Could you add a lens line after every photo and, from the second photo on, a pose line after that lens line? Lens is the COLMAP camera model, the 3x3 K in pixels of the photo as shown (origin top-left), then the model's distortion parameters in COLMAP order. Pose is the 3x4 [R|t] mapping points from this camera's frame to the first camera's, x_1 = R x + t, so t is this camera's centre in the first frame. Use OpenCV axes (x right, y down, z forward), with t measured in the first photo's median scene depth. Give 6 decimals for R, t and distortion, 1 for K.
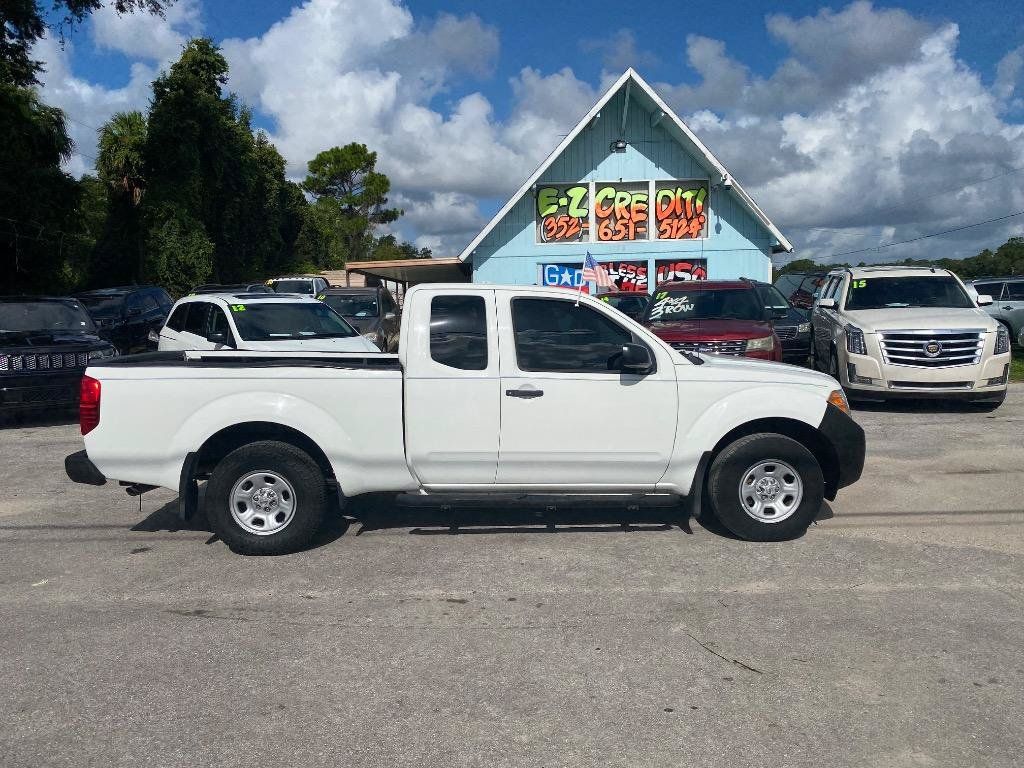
lens RADIAL K [[782.6, 0, 510.1], [0, 782.6, 387.0], [0, 0, 1]] dist [0.009464, -0.012613]
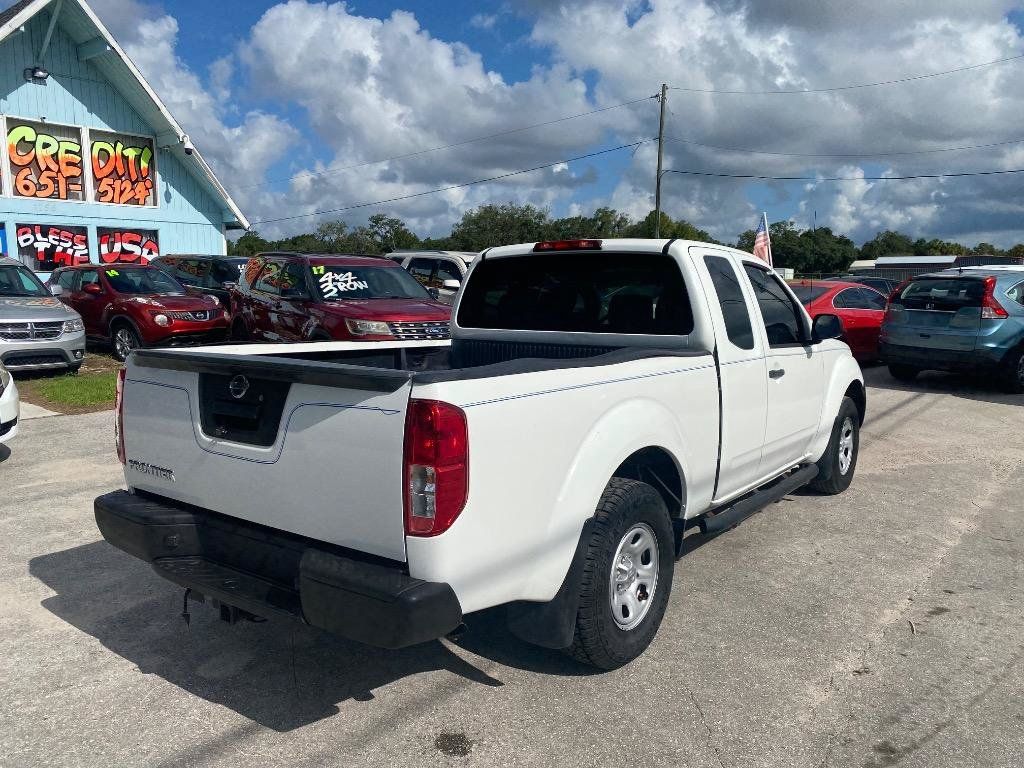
lens RADIAL K [[782.6, 0, 518.9], [0, 782.6, 382.9], [0, 0, 1]] dist [0.009464, -0.012613]
pose [[0.621610, -0.076307, 0.779601, -0.189694], [0.065473, 0.996823, 0.045364, -0.008945], [-0.780586, 0.022844, 0.624631, 0.152378]]
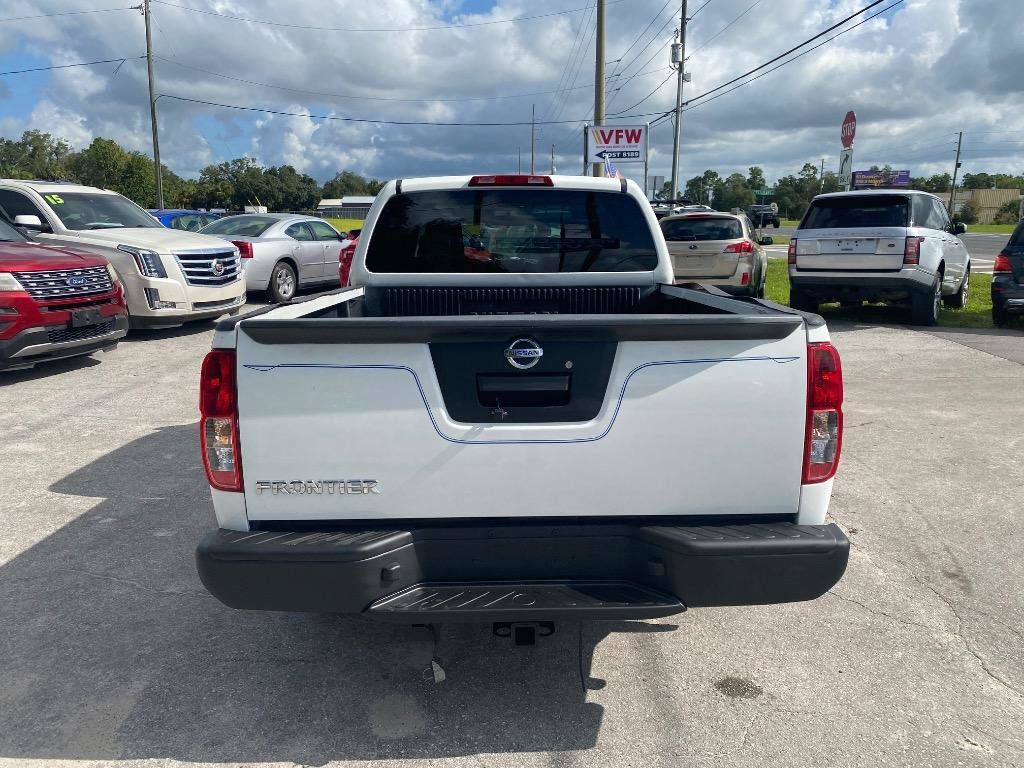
lens RADIAL K [[782.6, 0, 518.2], [0, 782.6, 381.6], [0, 0, 1]] dist [0.009464, -0.012613]
pose [[0.018124, -0.177900, 0.983882, -0.215813], [0.100968, 0.979339, 0.175219, -0.018923], [-0.994725, 0.096164, 0.035712, 0.257012]]
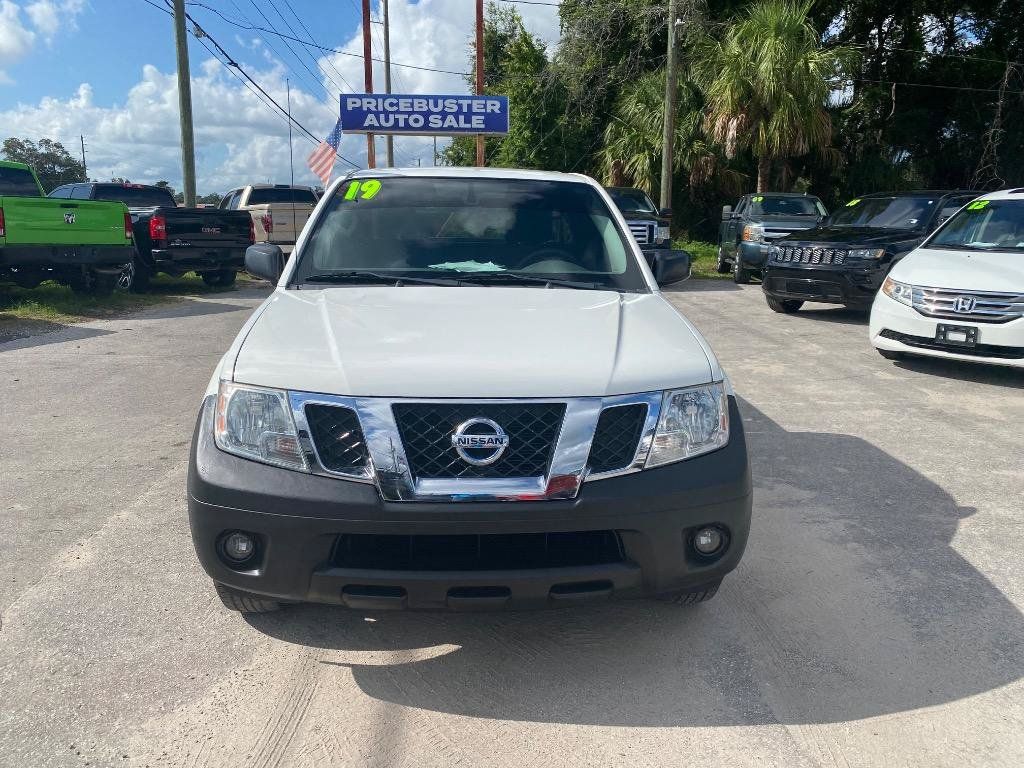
lens RADIAL K [[782.6, 0, 510.2], [0, 782.6, 388.0], [0, 0, 1]] dist [0.009464, -0.012613]
pose [[0.028691, 0.237493, -0.970965, 0.204458], [-0.113523, 0.965855, 0.232889, -0.027516], [0.993121, 0.103545, 0.054672, 0.266872]]
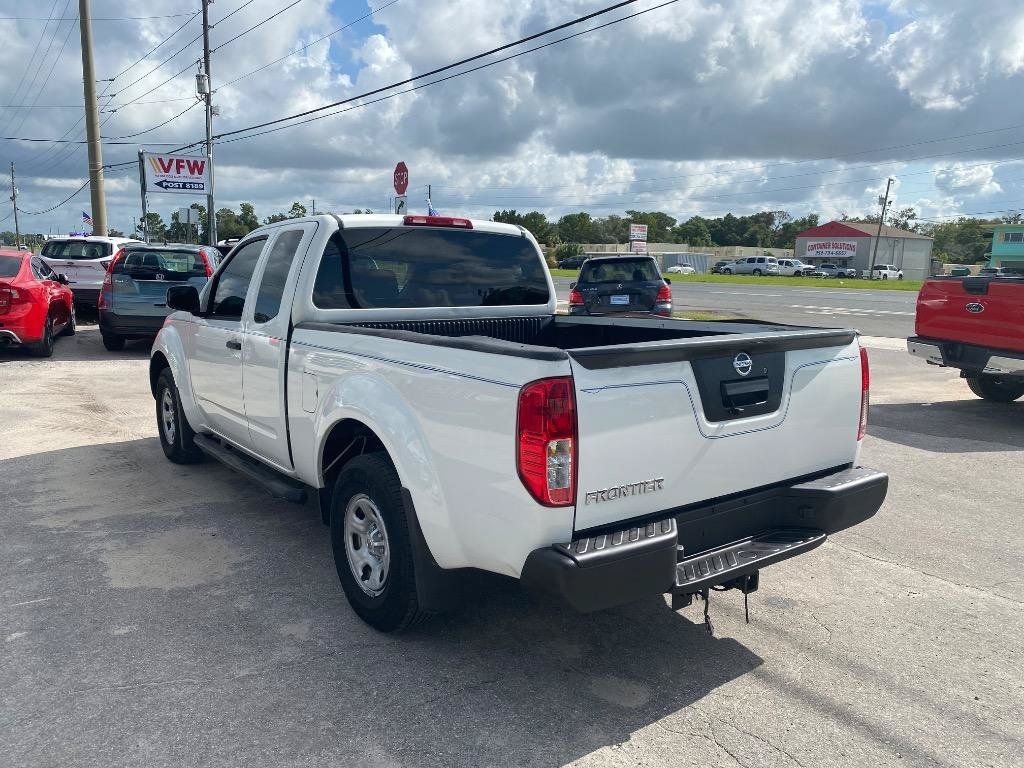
lens RADIAL K [[782.6, 0, 512.2], [0, 782.6, 389.9], [0, 0, 1]] dist [0.009464, -0.012613]
pose [[-0.564749, -0.120729, 0.816384, -0.203464], [0.076746, 0.977272, 0.197611, -0.028905], [-0.821686, 0.174255, -0.542648, 0.356531]]
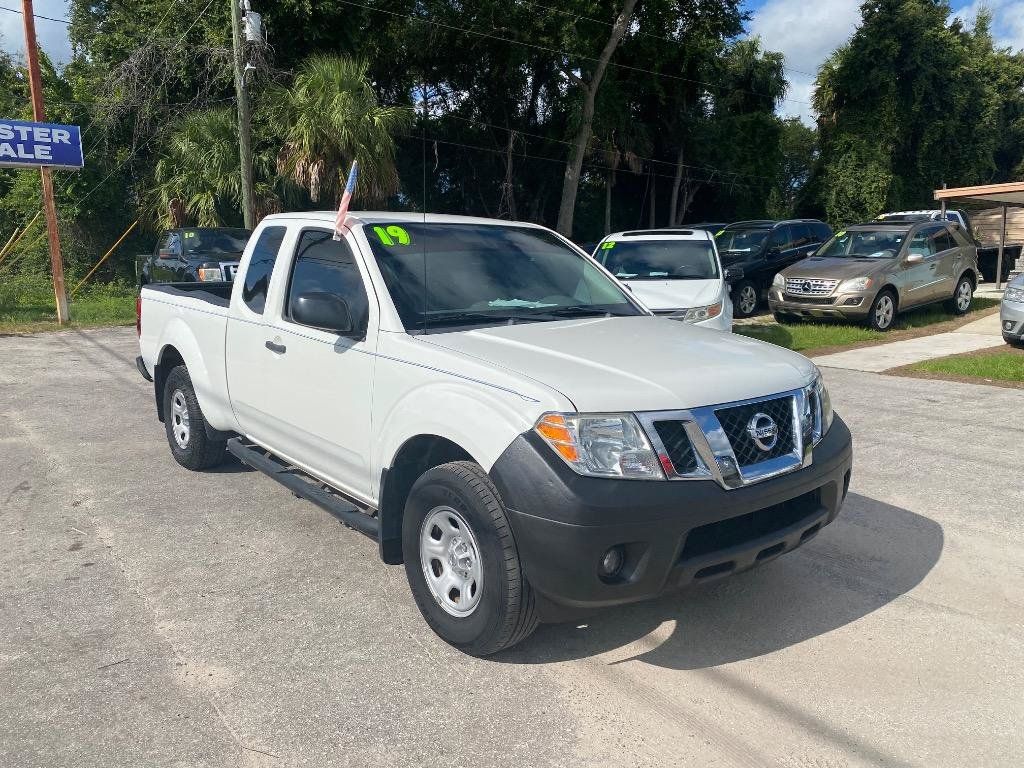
lens RADIAL K [[782.6, 0, 506.3], [0, 782.6, 382.6], [0, 0, 1]] dist [0.009464, -0.012613]
pose [[0.598670, 0.146858, -0.787418, 0.183102], [-0.090712, 0.989155, 0.115514, -0.016053], [0.795843, 0.002274, 0.605499, 0.156519]]
